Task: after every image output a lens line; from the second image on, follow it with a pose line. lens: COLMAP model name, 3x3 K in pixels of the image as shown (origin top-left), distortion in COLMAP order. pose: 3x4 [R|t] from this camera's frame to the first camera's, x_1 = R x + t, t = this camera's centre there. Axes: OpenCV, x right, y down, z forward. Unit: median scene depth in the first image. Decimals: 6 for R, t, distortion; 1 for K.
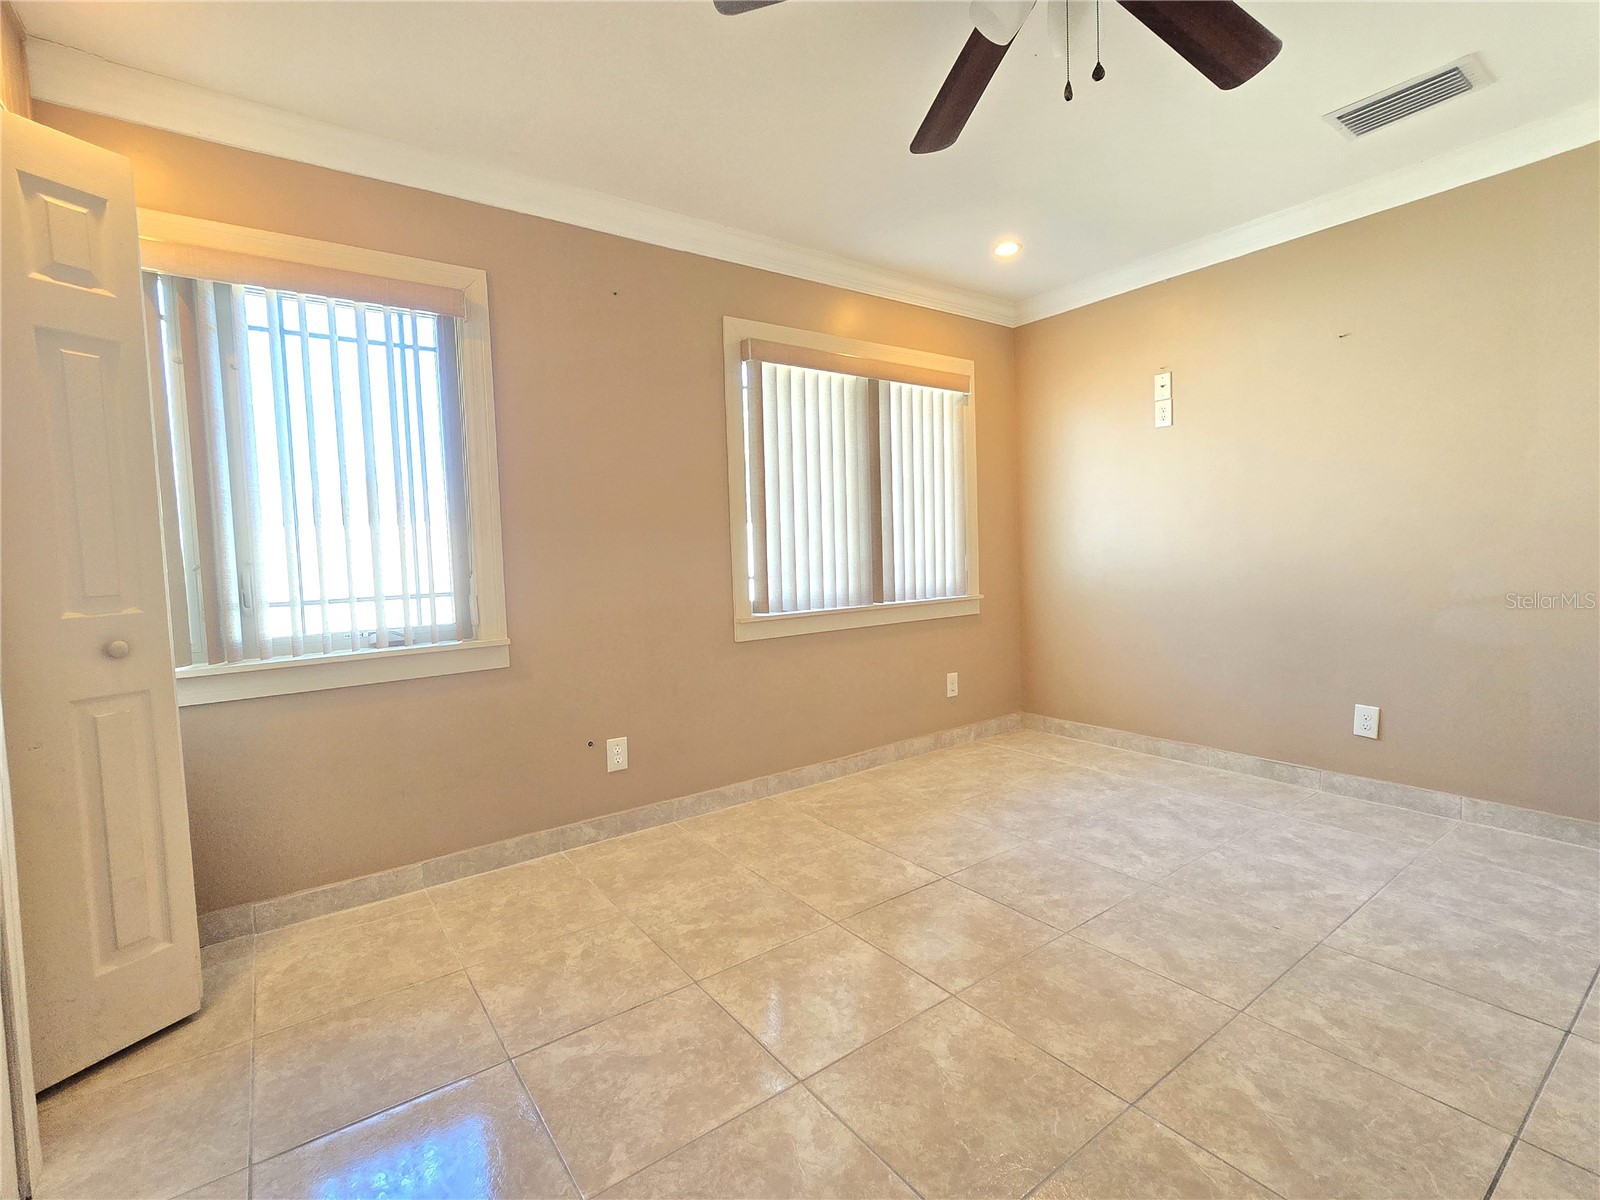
lens RADIAL K [[739.7, 0, 794.4], [0, 739.7, 597.2], [0, 0, 1]] dist [-0.014777, 0.001546]
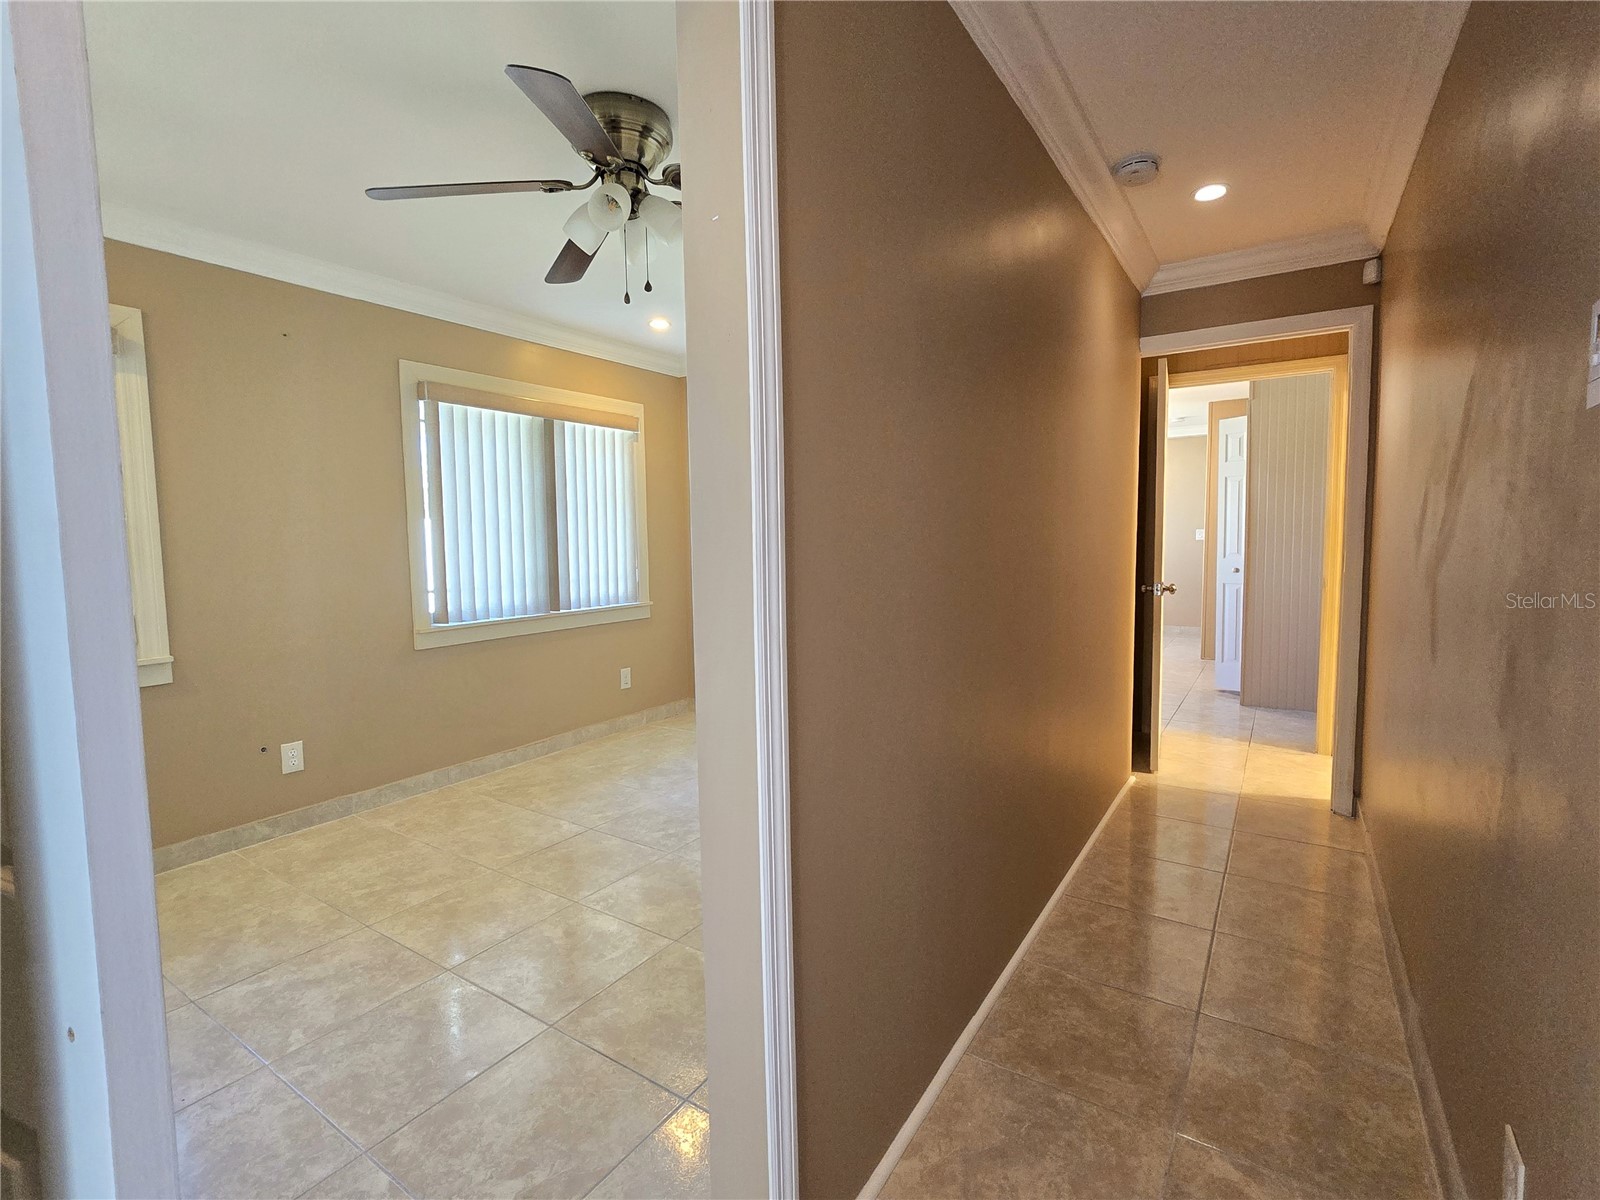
lens RADIAL K [[739.7, 0, 807.5], [0, 739.7, 598.2], [0, 0, 1]] dist [-0.014777, 0.001546]
pose [[0.930154, -0.008417, 0.367073, 0.065325], [0.003681, 0.999901, 0.013600, -0.031445], [-0.367151, -0.011299, 0.930093, -0.260074]]
